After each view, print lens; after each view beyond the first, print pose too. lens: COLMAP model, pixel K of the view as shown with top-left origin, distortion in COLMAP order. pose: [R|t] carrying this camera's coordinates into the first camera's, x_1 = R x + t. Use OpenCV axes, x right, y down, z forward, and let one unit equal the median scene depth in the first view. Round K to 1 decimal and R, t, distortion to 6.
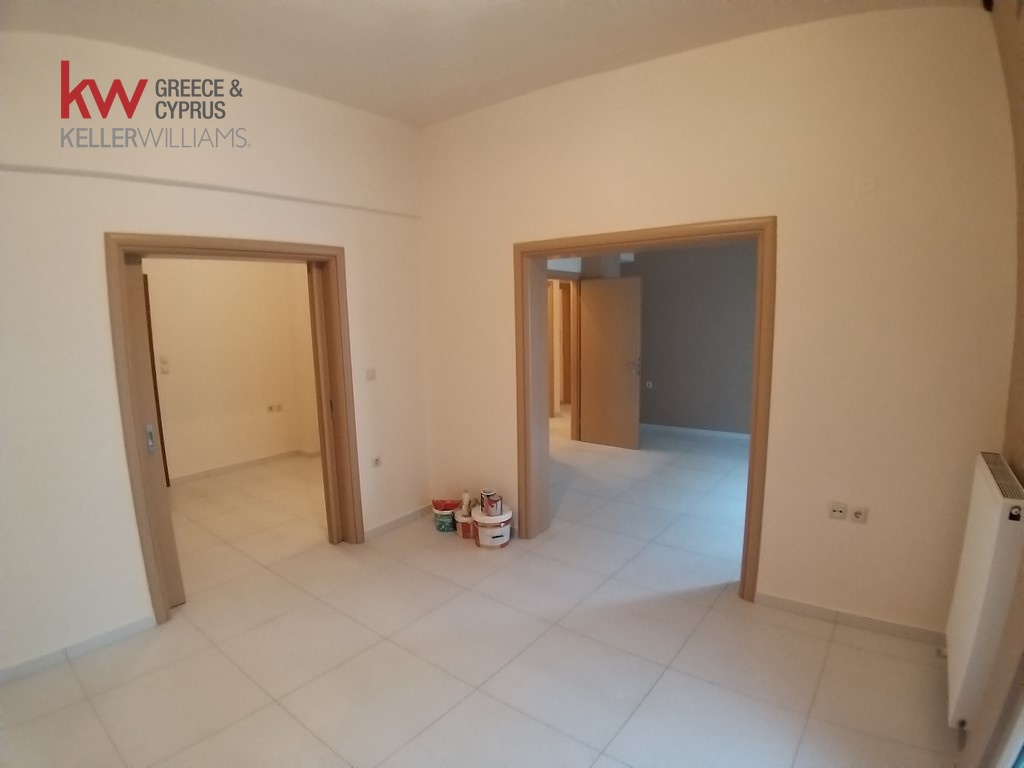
lens RADIAL K [[532.1, 0, 512.0], [0, 532.1, 384.0], [0, 0, 1]] dist [-0.115422, -0.001126]
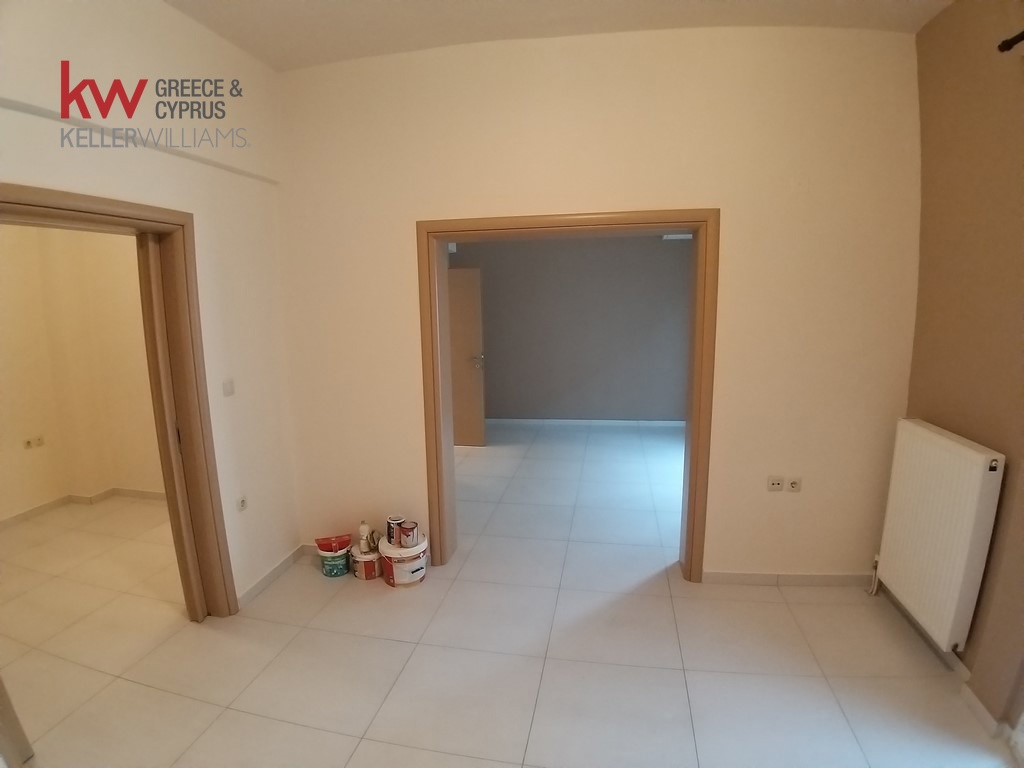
lens RADIAL K [[532.1, 0, 512.0], [0, 532.1, 384.0], [0, 0, 1]] dist [-0.115422, -0.001126]
pose [[0.889677, -0.064870, 0.451959, -0.242939], [0.060562, 0.997876, 0.024010, -0.017560], [-0.452556, 0.006010, 0.891716, 0.179682]]
